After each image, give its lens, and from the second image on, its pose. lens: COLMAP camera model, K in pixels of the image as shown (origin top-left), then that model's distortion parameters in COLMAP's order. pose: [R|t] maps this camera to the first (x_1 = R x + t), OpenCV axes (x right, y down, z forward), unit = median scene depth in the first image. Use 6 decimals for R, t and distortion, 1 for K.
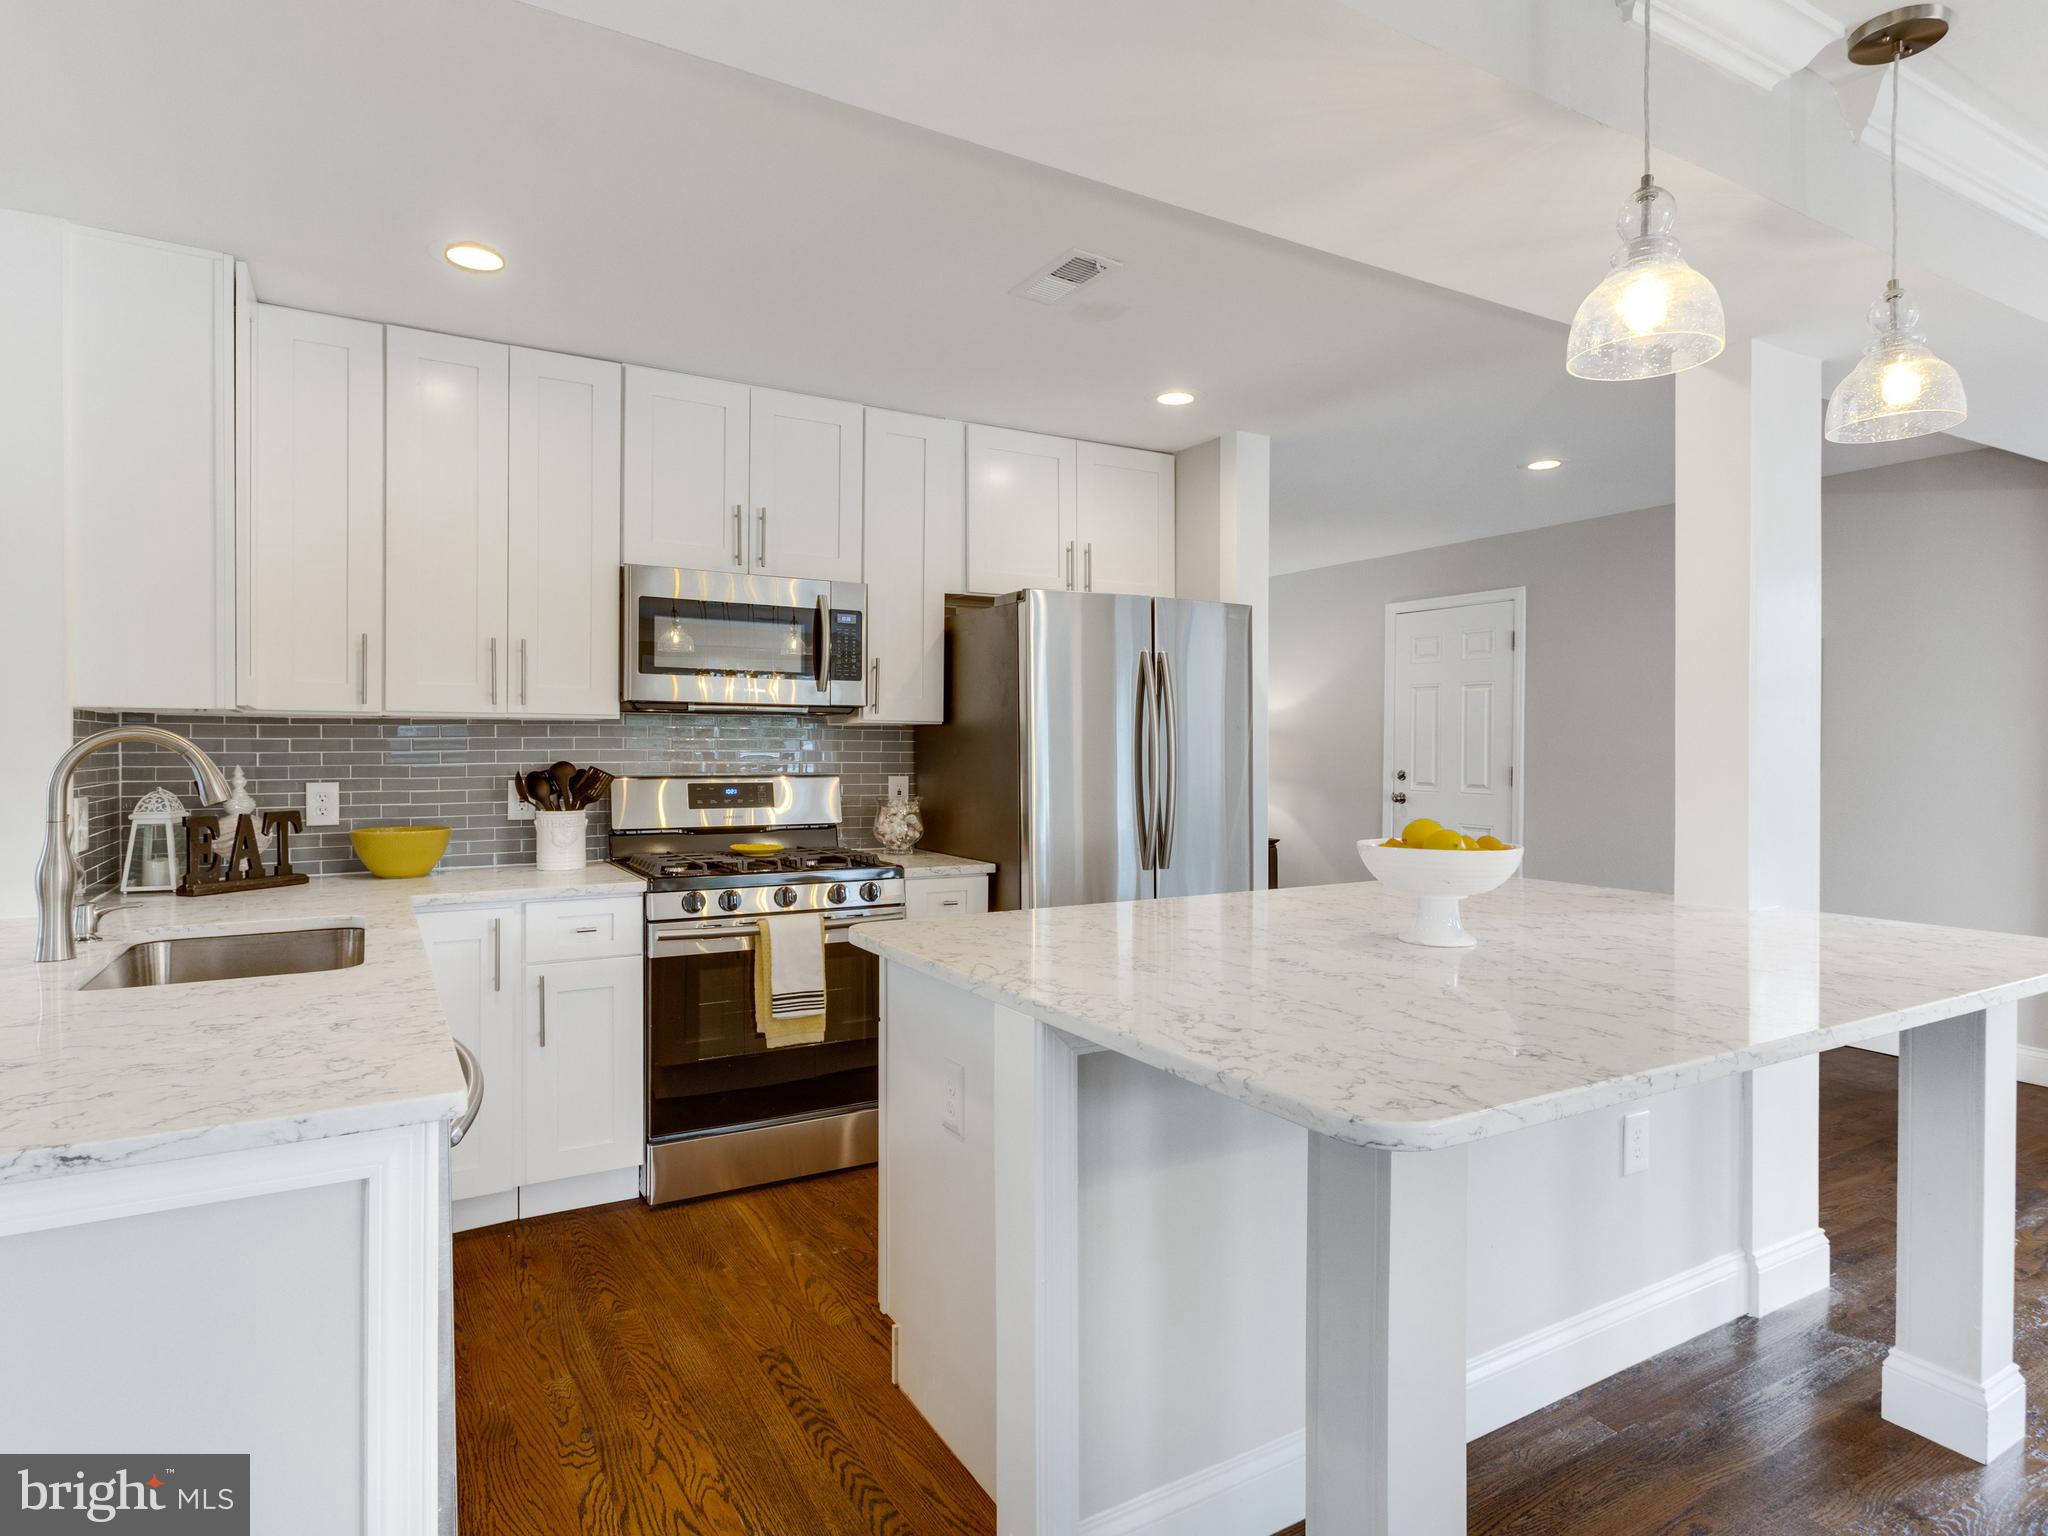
lens RADIAL K [[1122.6, 0, 1025.0], [0, 1122.6, 749.4], [0, 0, 1]] dist [0.004615, 0.000820]
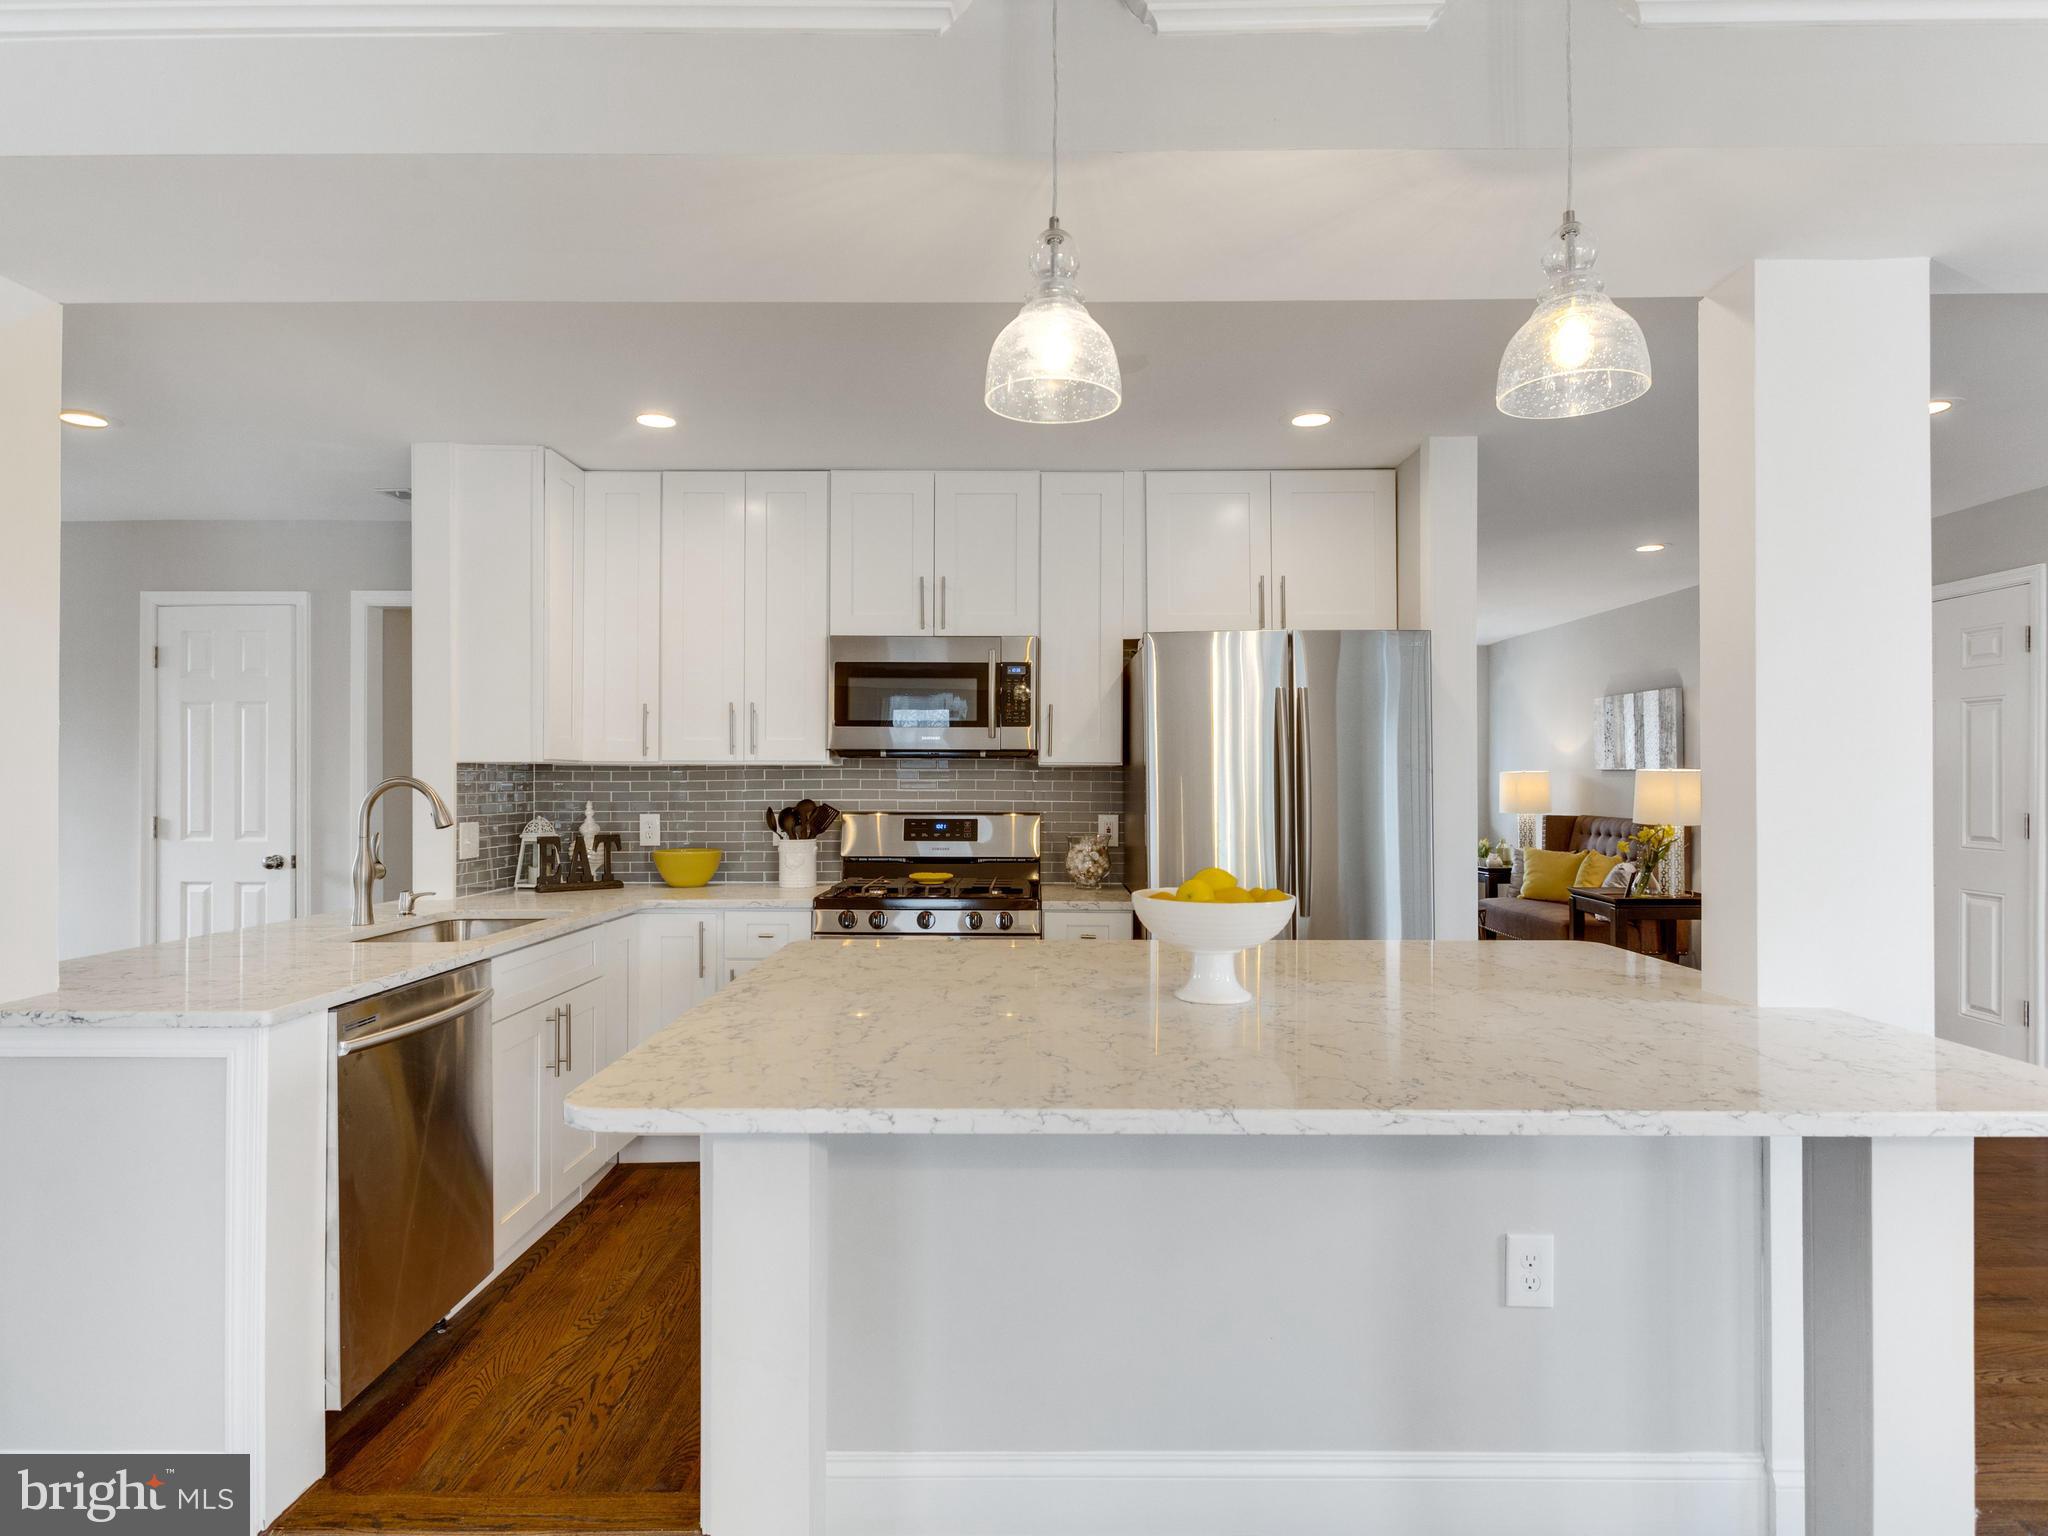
lens RADIAL K [[1133.7, 0, 1019.1], [0, 1133.7, 771.2], [0, 0, 1]] dist [0.003073, 0.000259]
pose [[0.859931, -0.006338, -0.510371, 0.421815], [0.000362, 0.999930, -0.011807, -0.005153], [0.510410, 0.009968, 0.859873, 0.056345]]
